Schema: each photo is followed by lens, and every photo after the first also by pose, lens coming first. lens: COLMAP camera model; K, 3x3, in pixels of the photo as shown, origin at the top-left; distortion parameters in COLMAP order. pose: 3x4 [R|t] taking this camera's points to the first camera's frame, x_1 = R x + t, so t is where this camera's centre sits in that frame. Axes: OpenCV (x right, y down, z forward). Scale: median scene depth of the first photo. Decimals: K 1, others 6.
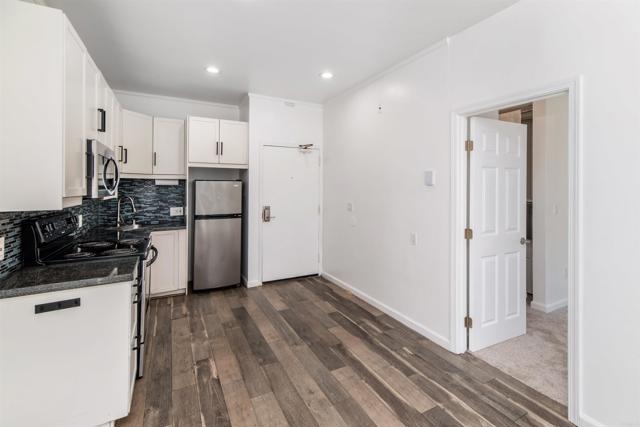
lens RADIAL K [[292.8, 0, 318.9], [0, 292.8, 181.8], [0, 0, 1]] dist [0.001145, 0.000215]
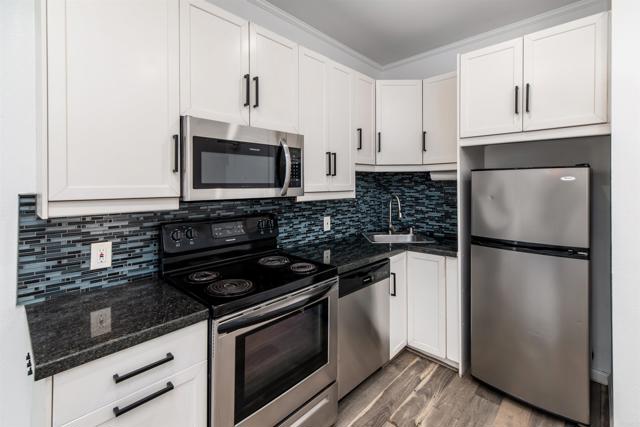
lens RADIAL K [[292.8, 0, 318.9], [0, 292.8, 181.8], [0, 0, 1]] dist [0.001145, 0.000215]
pose [[0.334086, -0.012144, -0.942464, -0.010150], [0.024651, 0.999688, -0.004143, 0.010595], [0.942220, -0.021849, 0.334281, 0.521359]]
